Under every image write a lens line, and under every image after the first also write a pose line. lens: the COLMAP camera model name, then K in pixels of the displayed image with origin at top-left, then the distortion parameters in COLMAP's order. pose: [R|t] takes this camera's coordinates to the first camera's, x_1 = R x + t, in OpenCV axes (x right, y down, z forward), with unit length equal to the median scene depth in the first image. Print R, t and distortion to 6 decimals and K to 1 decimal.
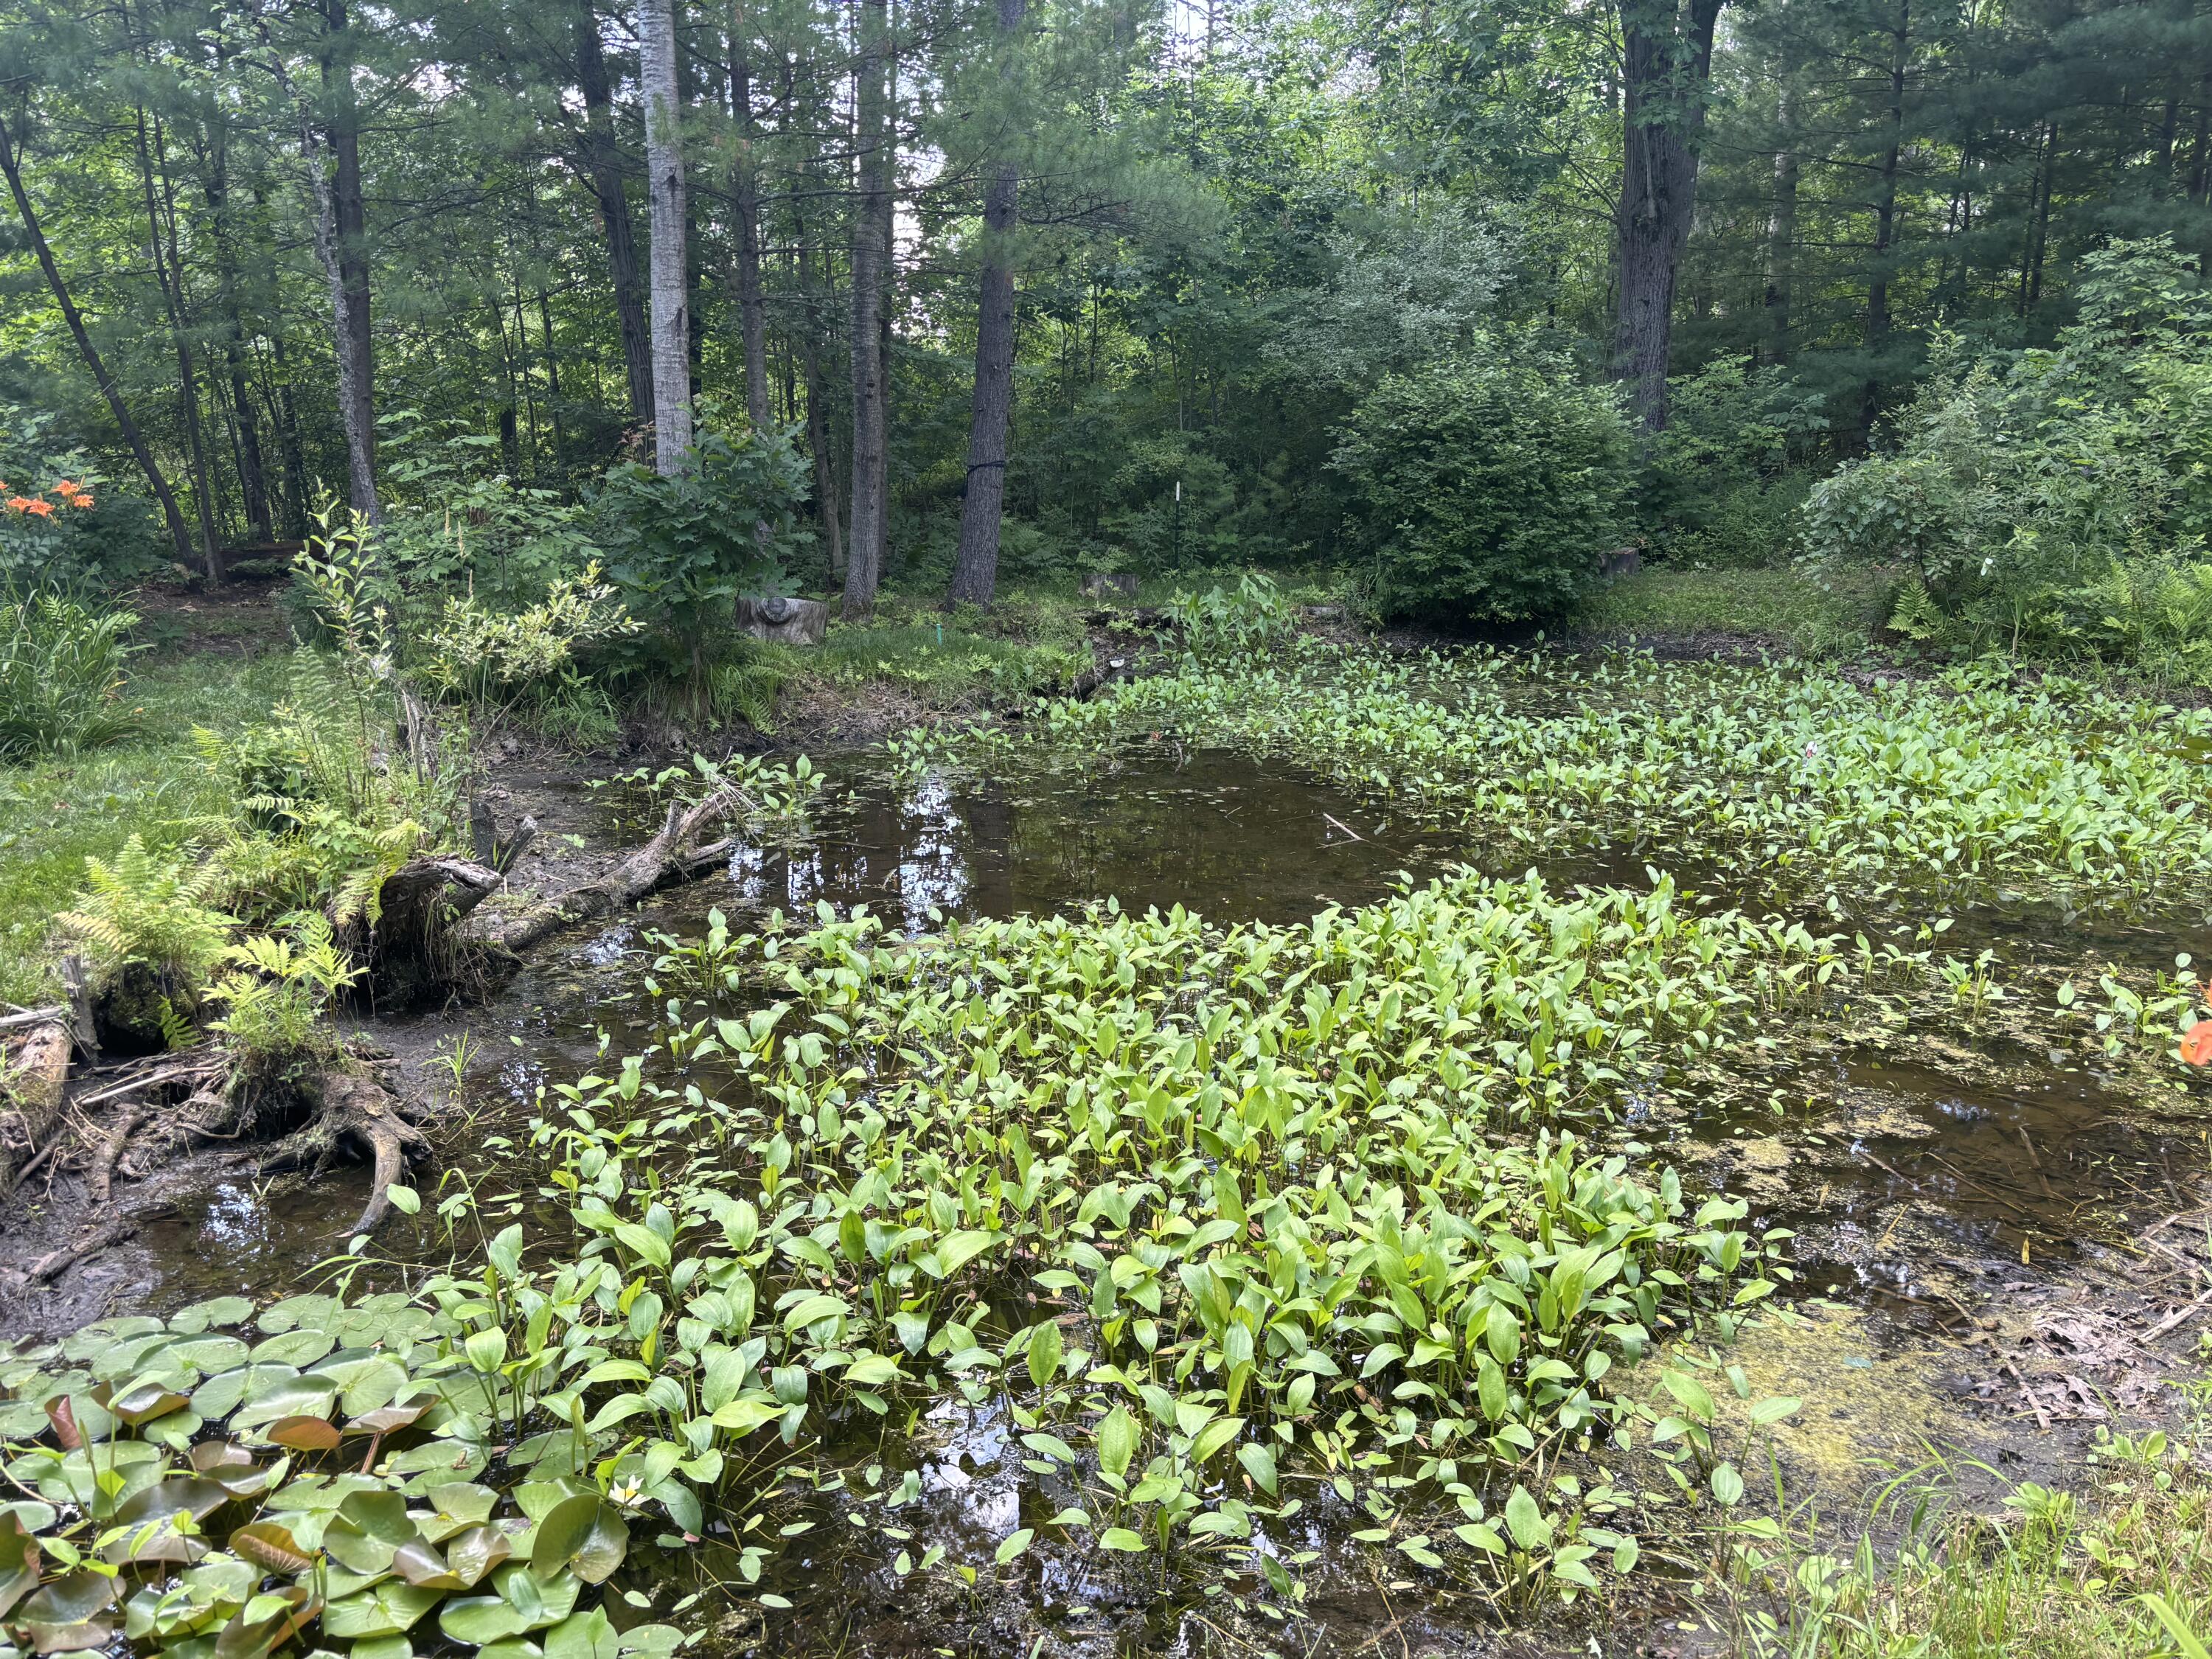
lens RADIAL K [[1681.3, 0, 1108.5], [0, 1681.3, 824.6], [0, 0, 1]] dist [0.034157, -0.036051]
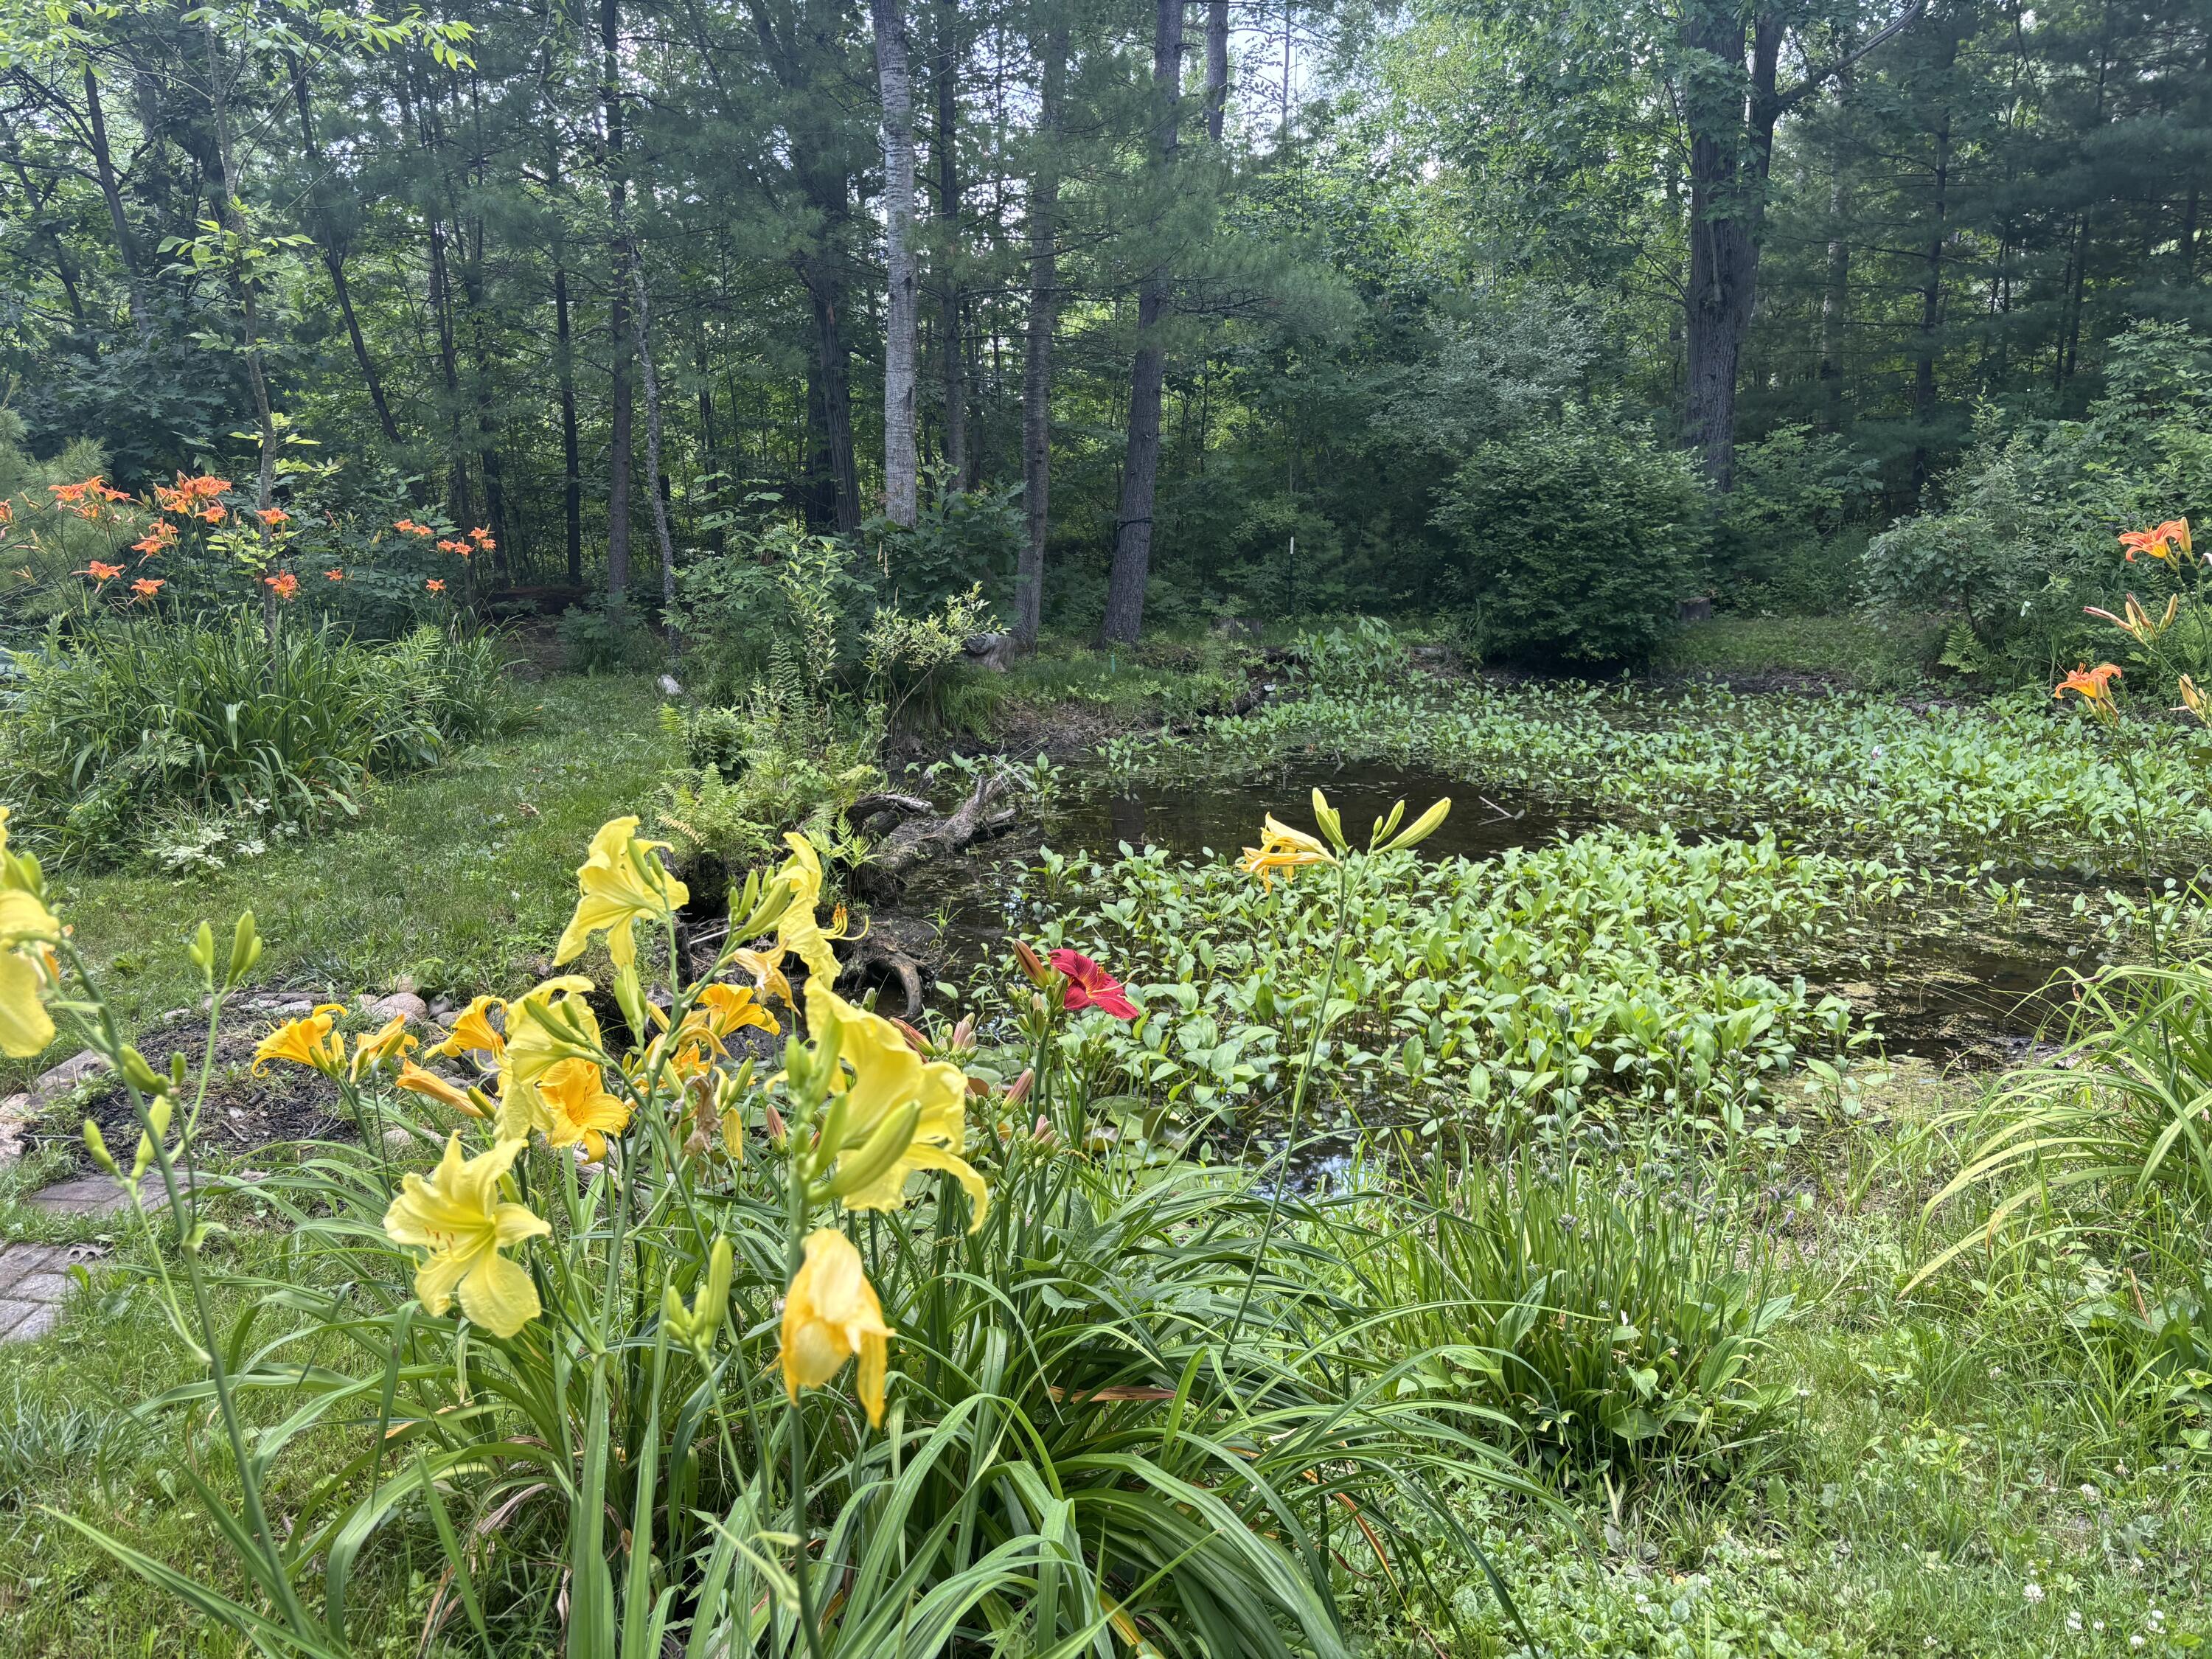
lens RADIAL K [[1681.3, 0, 1122.5], [0, 1681.3, 819.9], [0, 0, 1]] dist [0.034157, -0.036051]
pose [[0.999820, 0.004698, -0.018367, -0.081145], [-0.005407, 0.999234, -0.038768, 0.043772], [0.018171, 0.038860, 0.999079, -0.172612]]
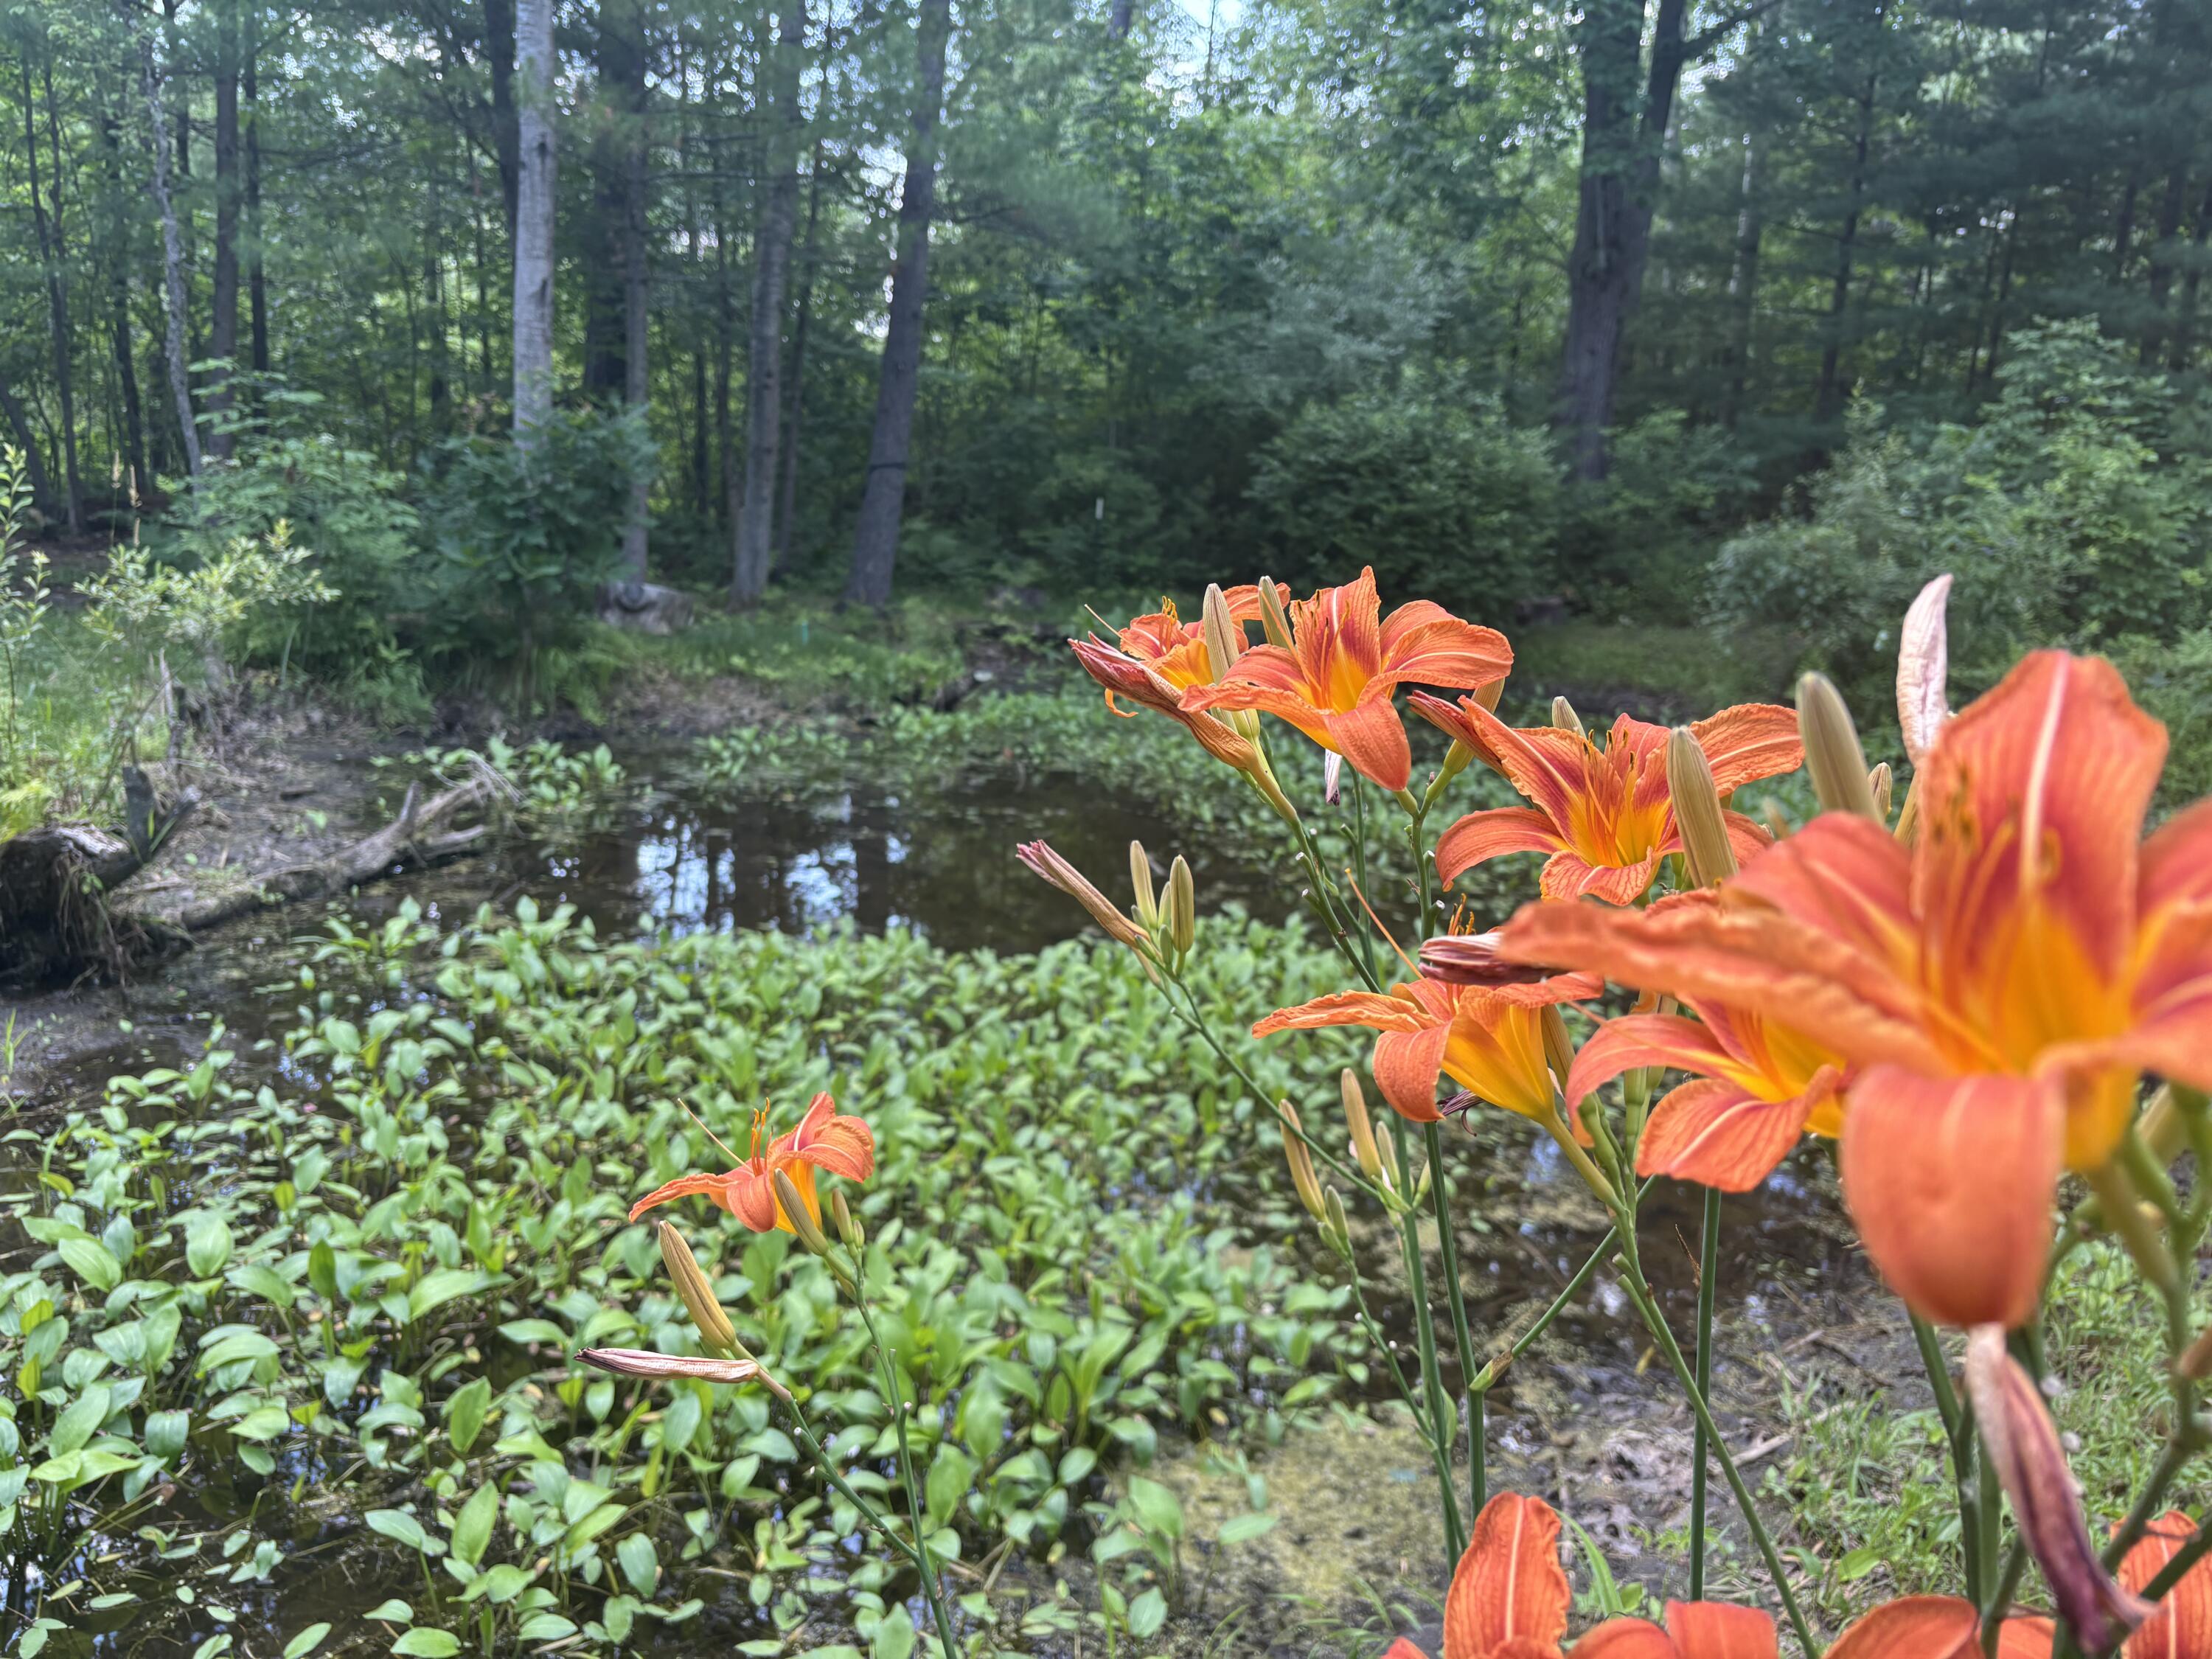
lens RADIAL K [[1681.3, 0, 1109.9], [0, 1681.3, 841.2], [0, 0, 1]] dist [0.034157, -0.036051]
pose [[0.997601, 0.067986, 0.013024, 0.077864], [-0.067966, 0.997686, -0.001980, -0.004013], [-0.013128, 0.001090, 0.999913, 0.026622]]
